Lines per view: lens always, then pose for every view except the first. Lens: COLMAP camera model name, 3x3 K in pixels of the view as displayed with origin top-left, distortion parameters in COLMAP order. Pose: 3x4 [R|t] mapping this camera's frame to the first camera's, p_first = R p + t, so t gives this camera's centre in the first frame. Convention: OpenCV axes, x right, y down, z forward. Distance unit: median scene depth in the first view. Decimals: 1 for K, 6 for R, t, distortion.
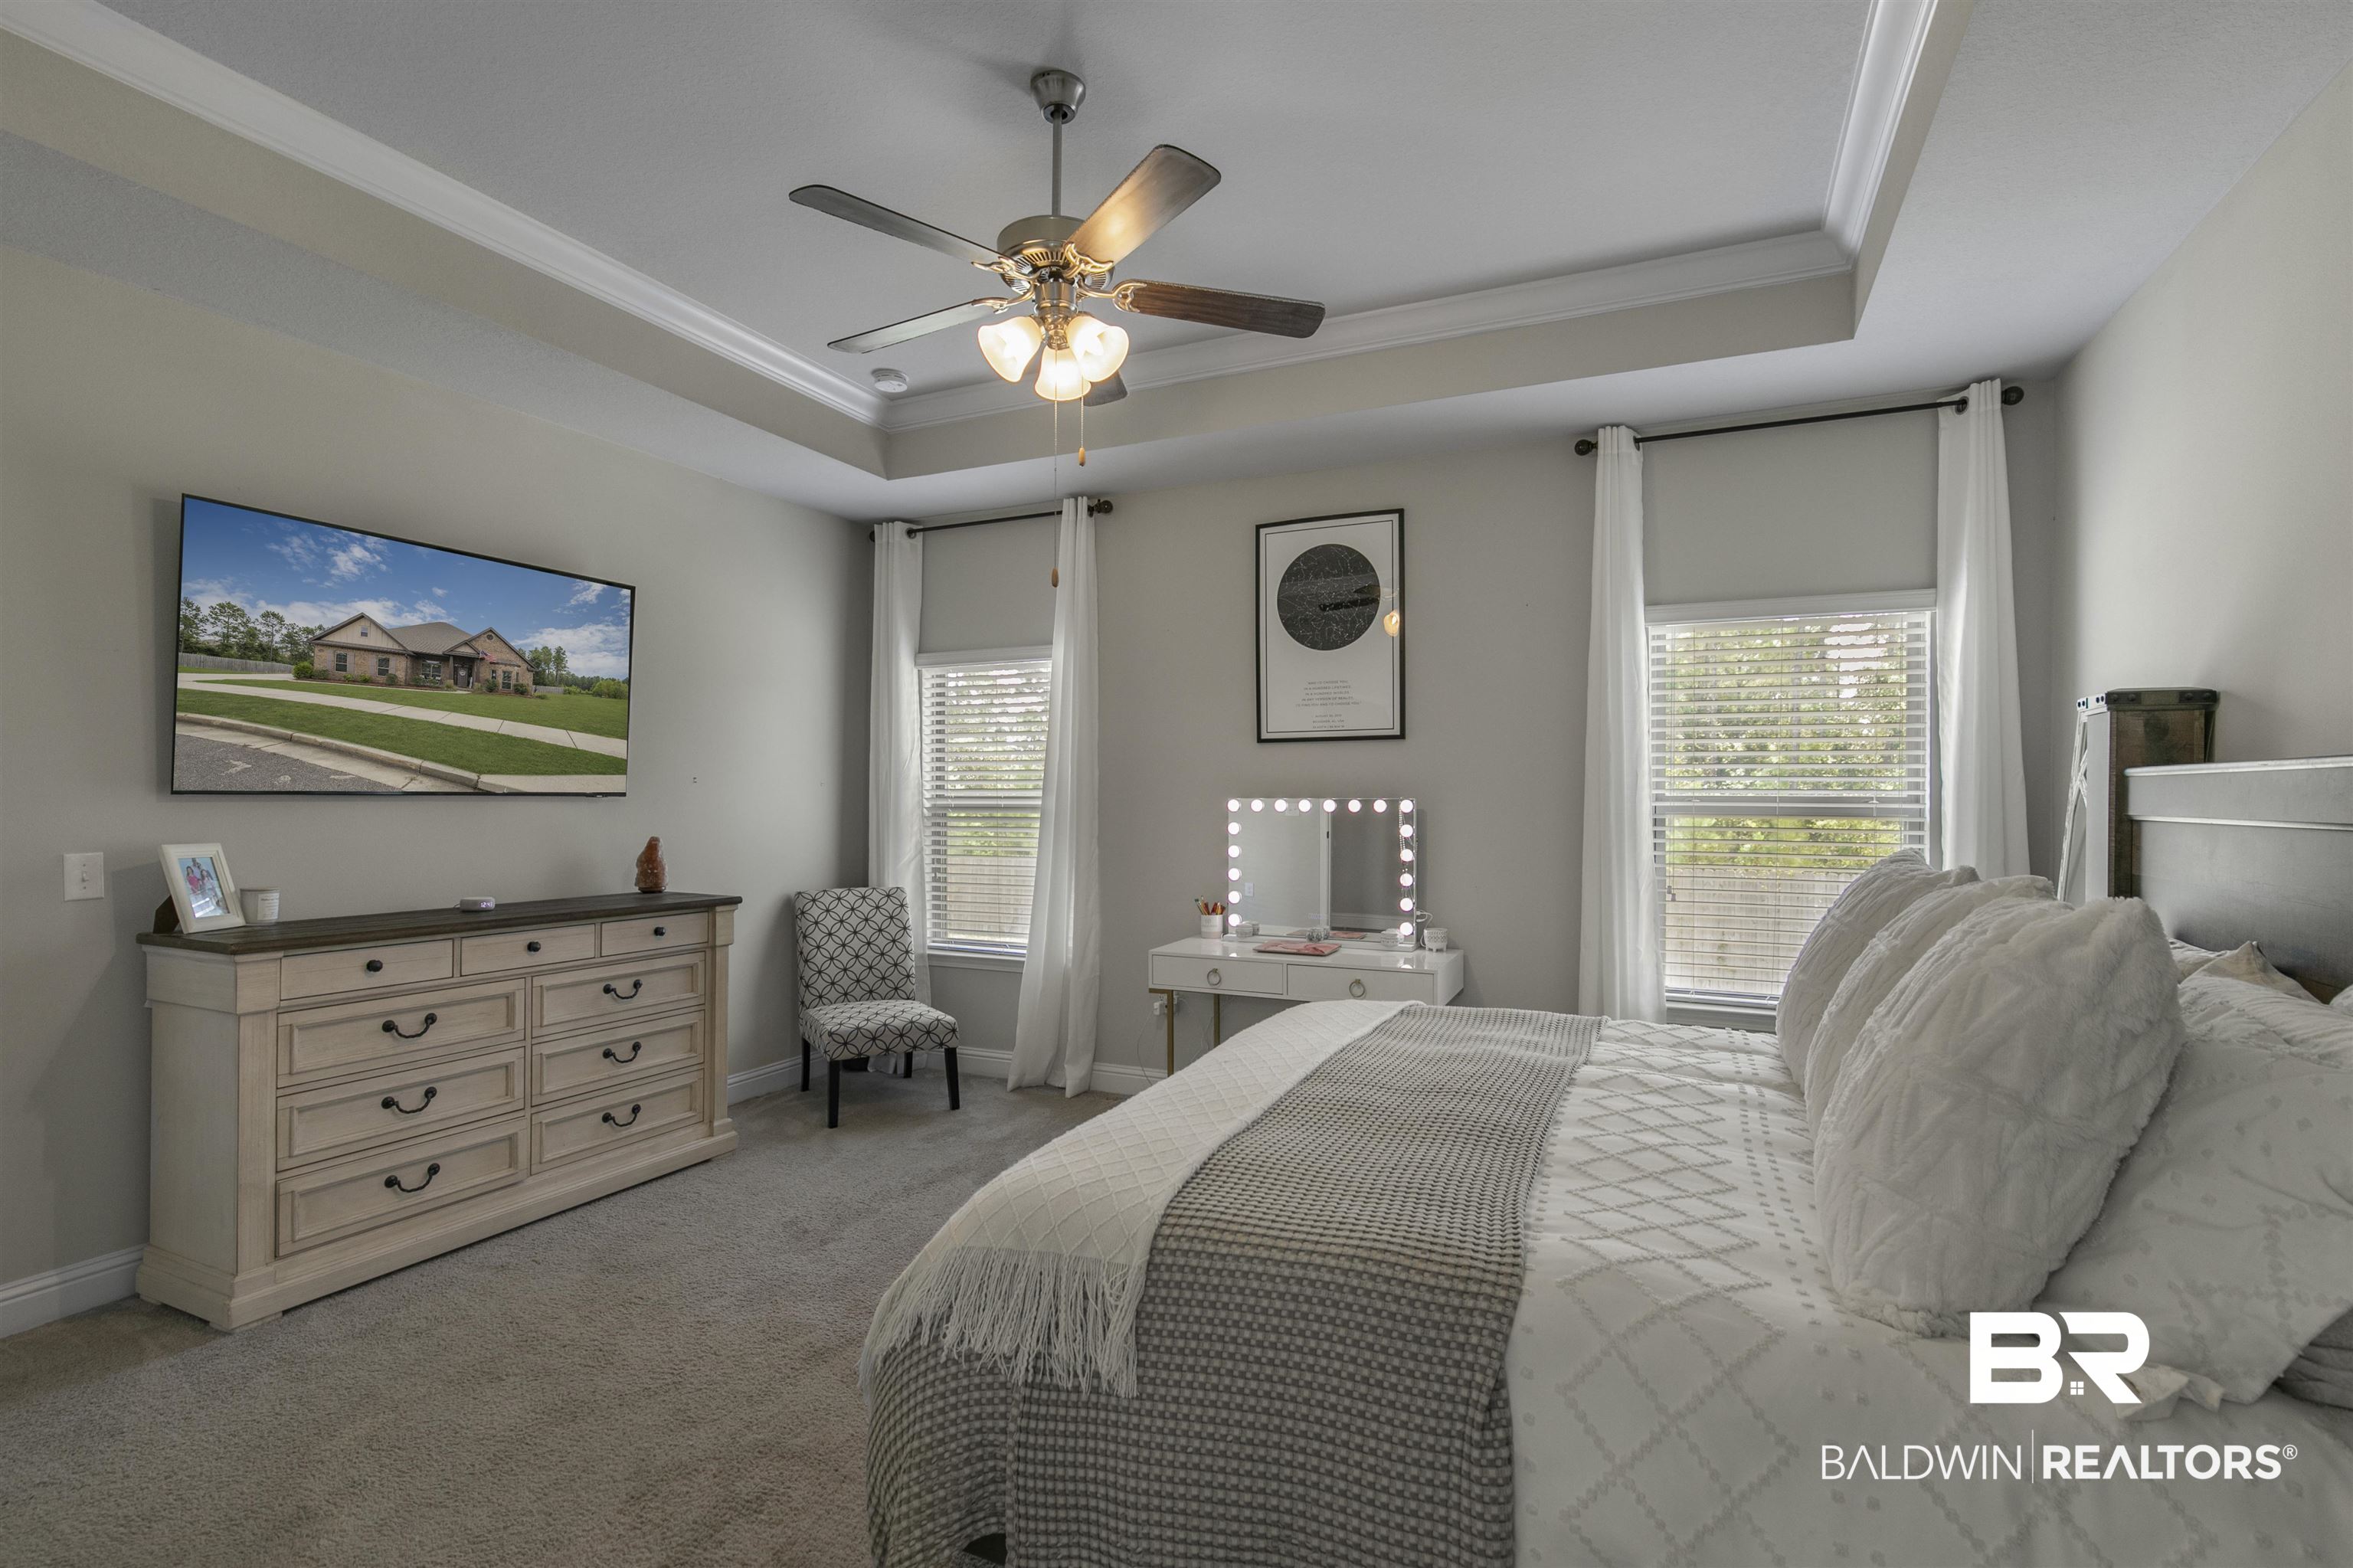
lens RADIAL K [[1061.1, 0, 1176.5], [0, 1061.1, 784.0], [0, 0, 1]] dist [-0.013397, 0.000787]
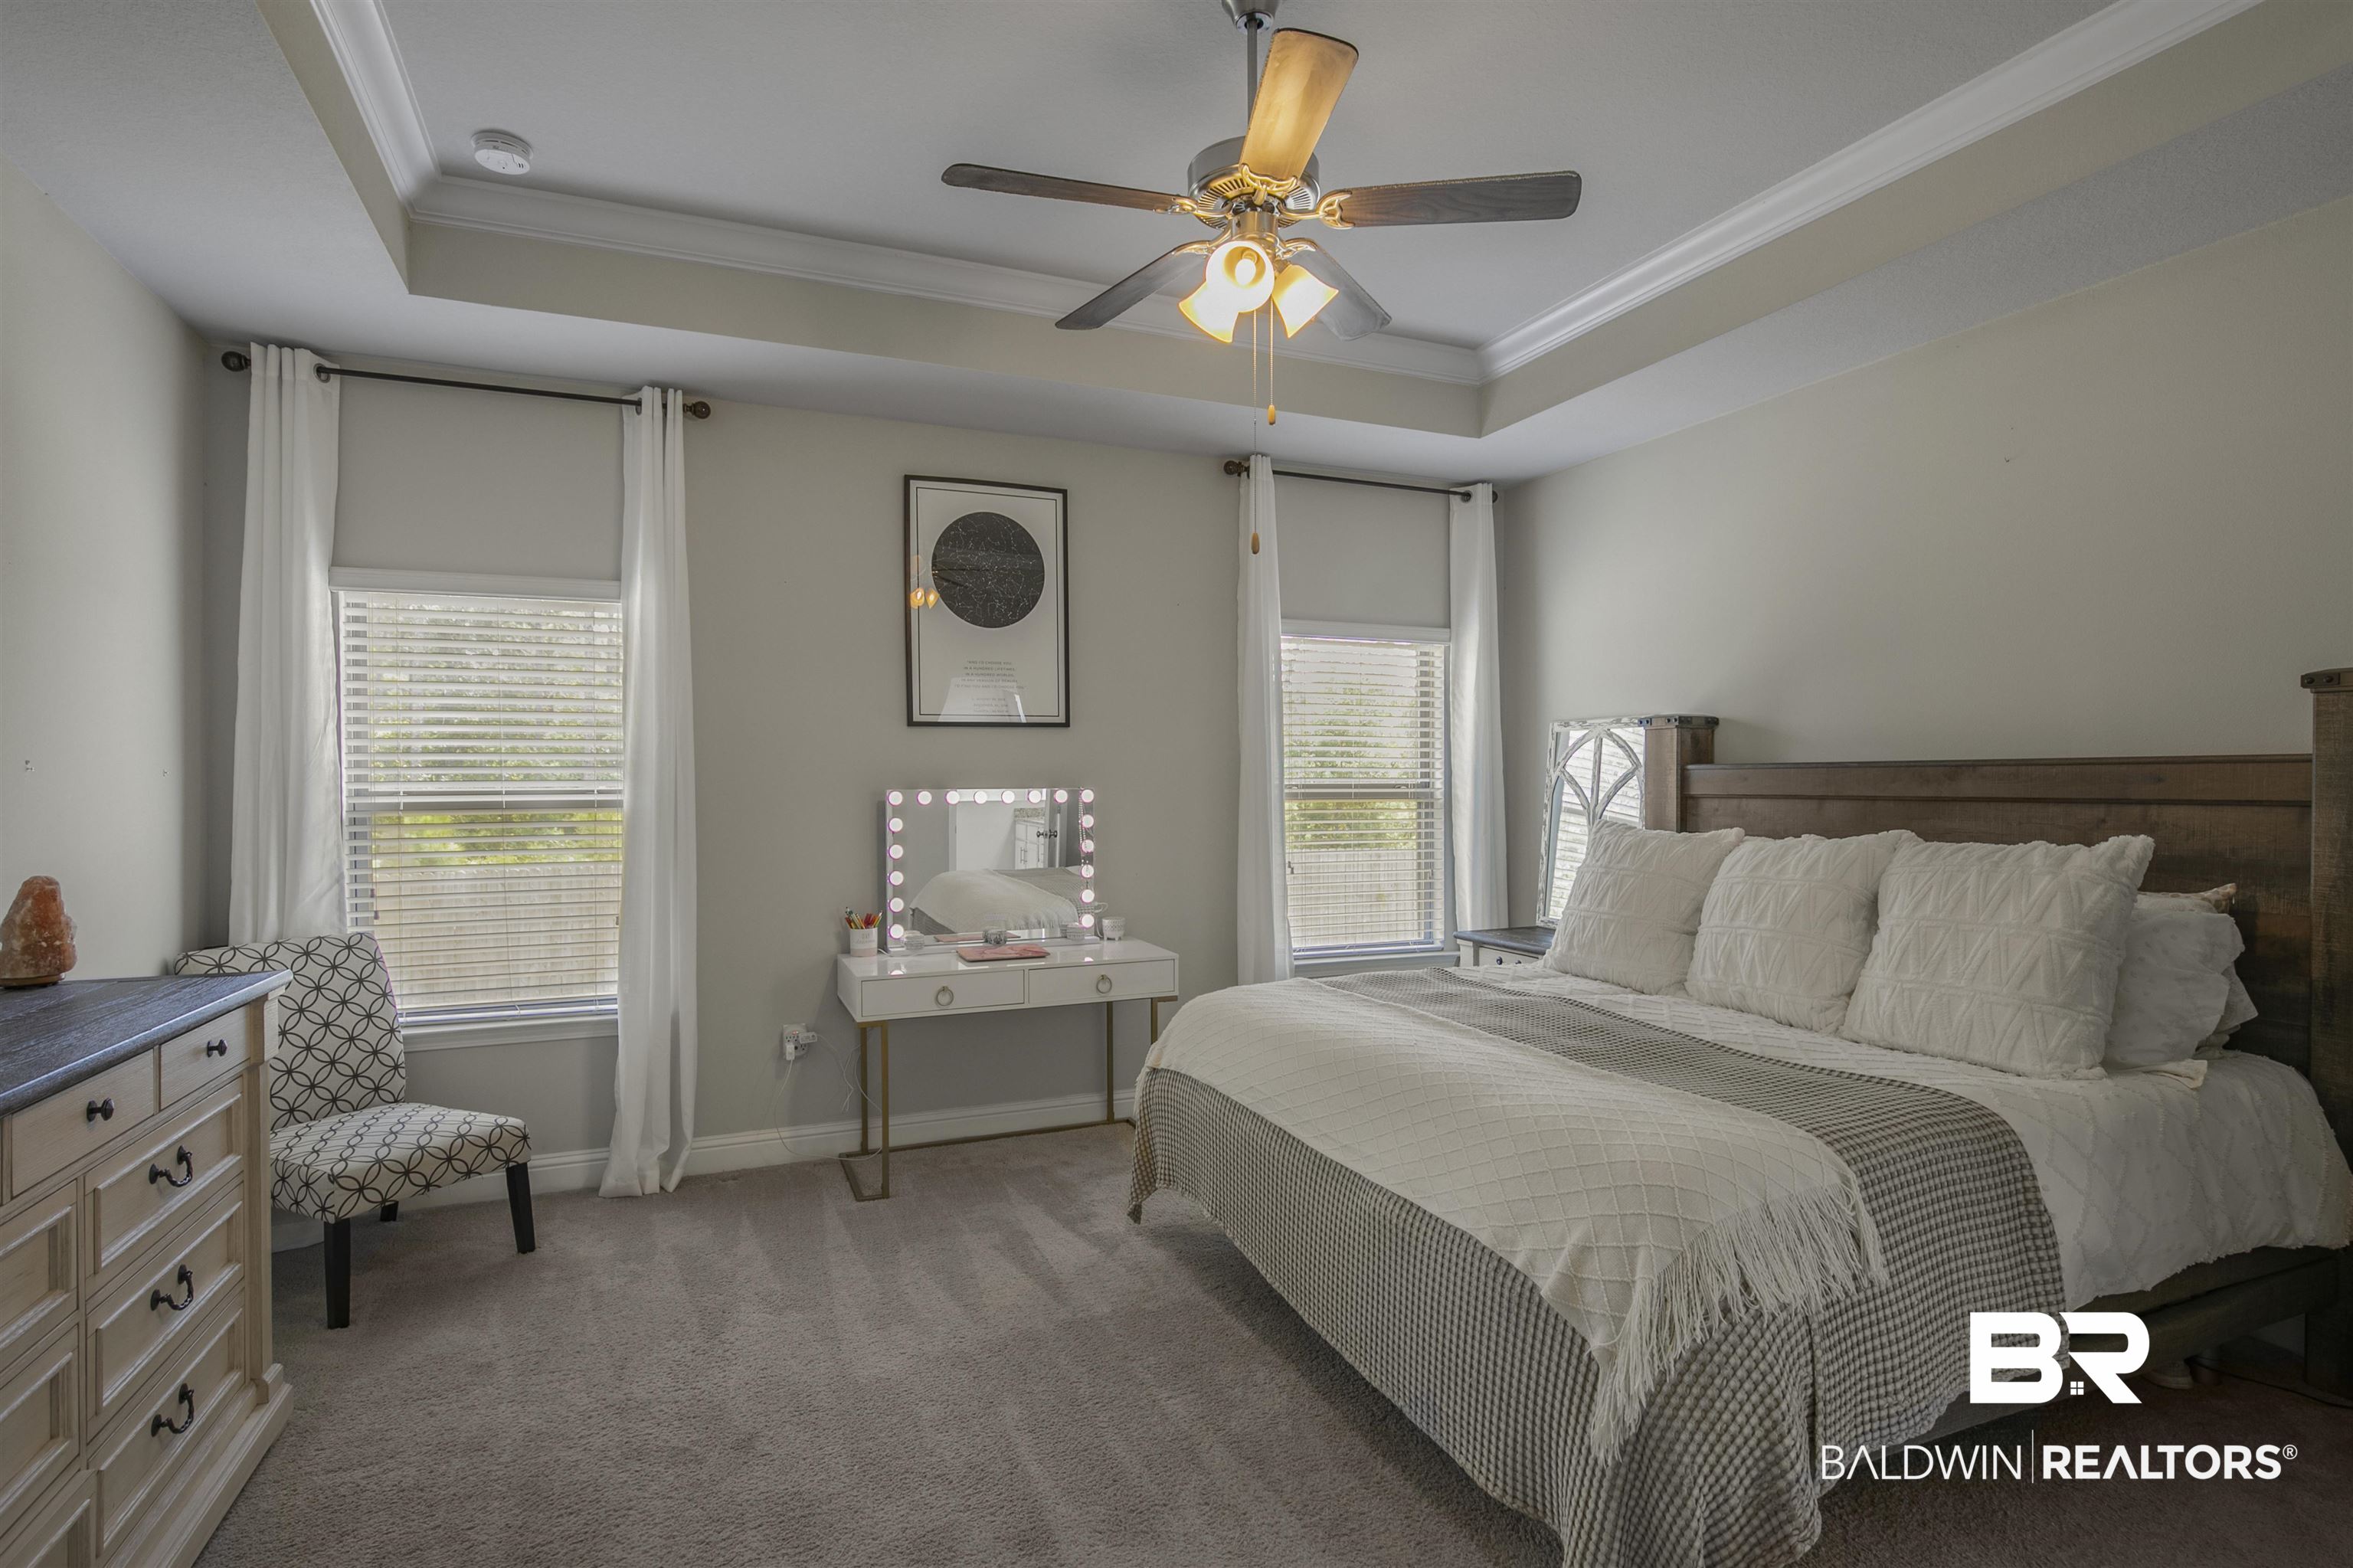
lens RADIAL K [[1132.9, 0, 1161.7], [0, 1132.9, 772.6], [0, 0, 1]] dist [-0.012169, -0.000505]
pose [[0.689562, 0.001040, 0.724226, -0.466561], [-0.001695, 0.999999, 0.000178, -0.000965], [-0.724225, -0.001351, 0.689562, 0.216113]]
